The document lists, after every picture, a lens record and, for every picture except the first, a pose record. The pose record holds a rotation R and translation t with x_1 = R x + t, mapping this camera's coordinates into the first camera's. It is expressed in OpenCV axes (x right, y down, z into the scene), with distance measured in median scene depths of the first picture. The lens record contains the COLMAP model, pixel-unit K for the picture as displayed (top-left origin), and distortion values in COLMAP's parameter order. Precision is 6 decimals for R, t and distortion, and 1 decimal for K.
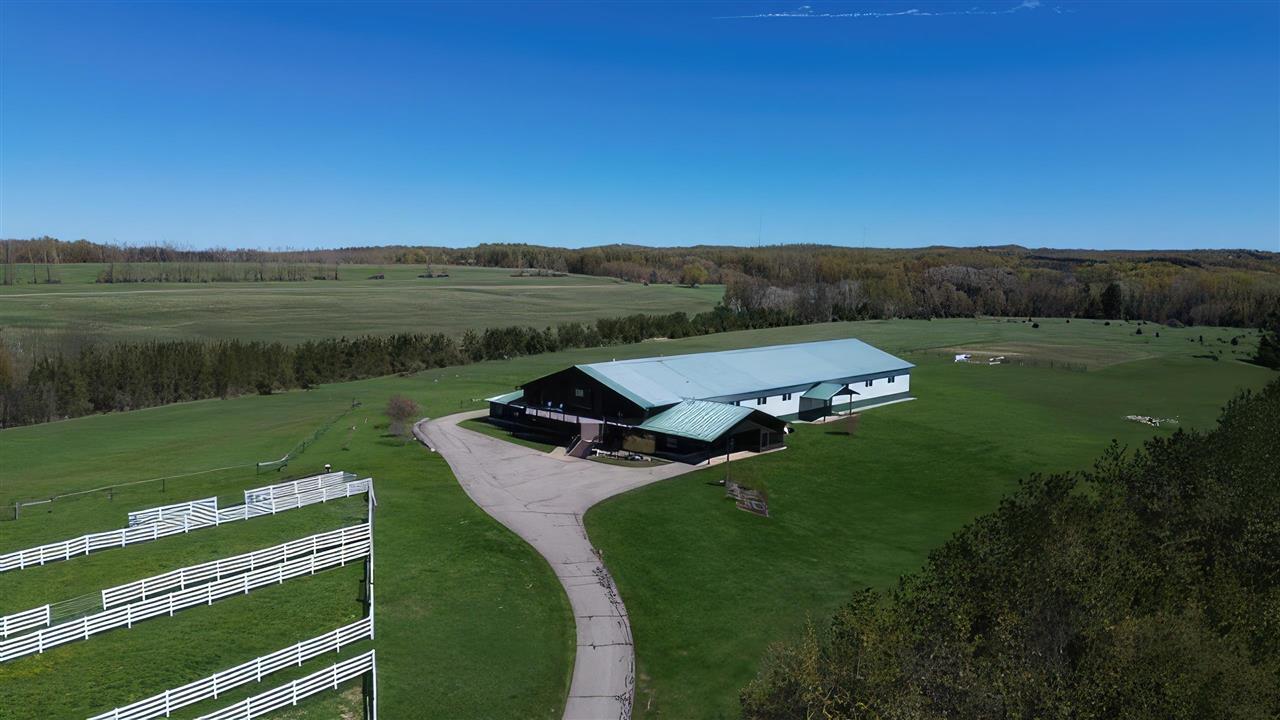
lens RADIAL K [[888.4, 0, 640.0], [0, 888.4, 360.0], [0, 0, 1]] dist [0.075658, -0.069159]
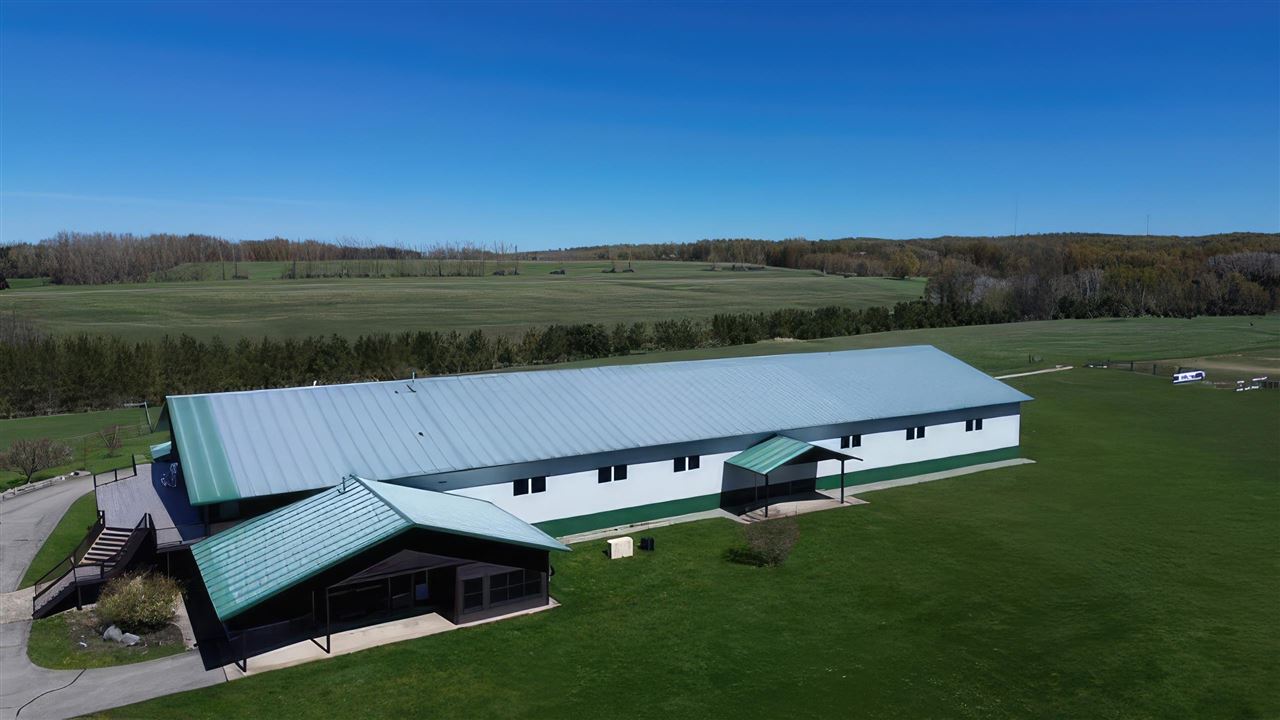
lens RADIAL K [[888.4, 0, 640.0], [0, 888.4, 360.0], [0, 0, 1]] dist [0.075658, -0.069159]
pose [[0.964646, 0.017030, -0.263000, 0.062192], [-0.016372, 0.999855, 0.004693, -0.004125], [0.263042, -0.000221, 0.964784, 0.119627]]
